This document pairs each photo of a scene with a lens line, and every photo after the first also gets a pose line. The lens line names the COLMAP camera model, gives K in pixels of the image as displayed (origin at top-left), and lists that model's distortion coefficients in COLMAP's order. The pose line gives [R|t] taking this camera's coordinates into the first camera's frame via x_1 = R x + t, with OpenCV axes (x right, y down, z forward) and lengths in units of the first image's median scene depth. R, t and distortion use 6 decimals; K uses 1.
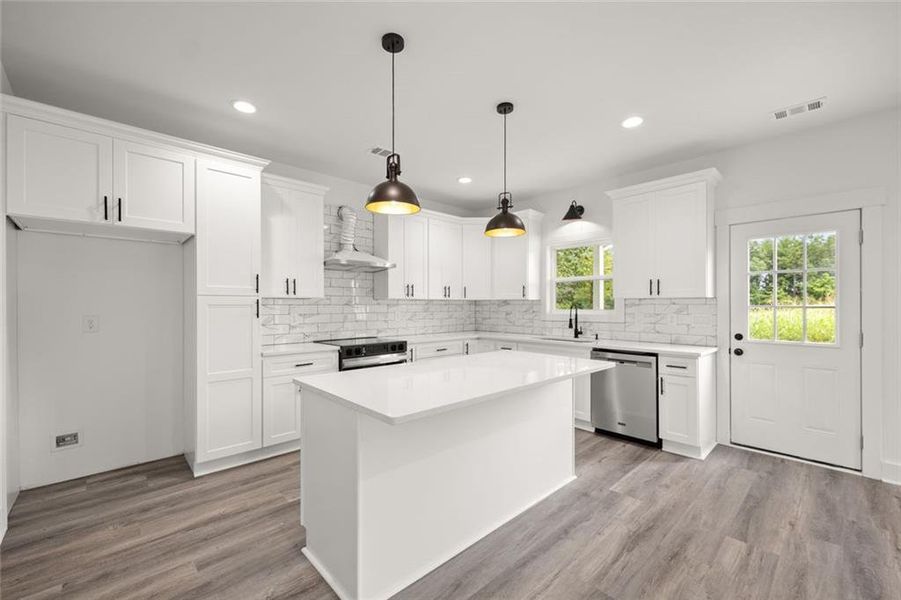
lens RADIAL K [[370.2, 0, 446.9], [0, 370.2, 306.3], [0, 0, 1]] dist [0.003675, 0.000303]
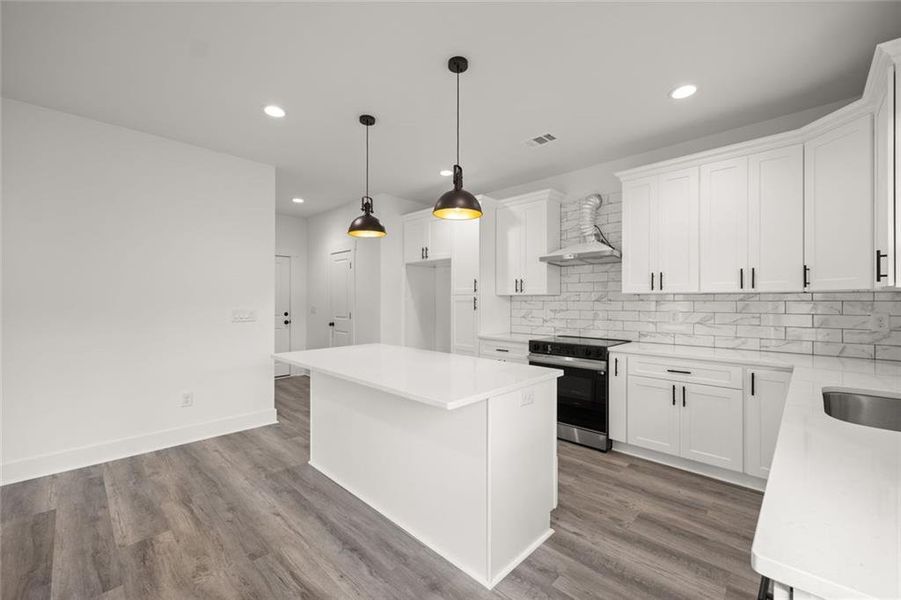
lens RADIAL K [[370.2, 0, 451.6], [0, 370.2, 295.5], [0, 0, 1]] dist [0.003675, 0.000303]
pose [[0.045964, -0.015997, -0.998815, 0.693650], [-0.005489, 0.999853, -0.016266, -0.000989], [0.998928, 0.006230, 0.045870, 0.662656]]
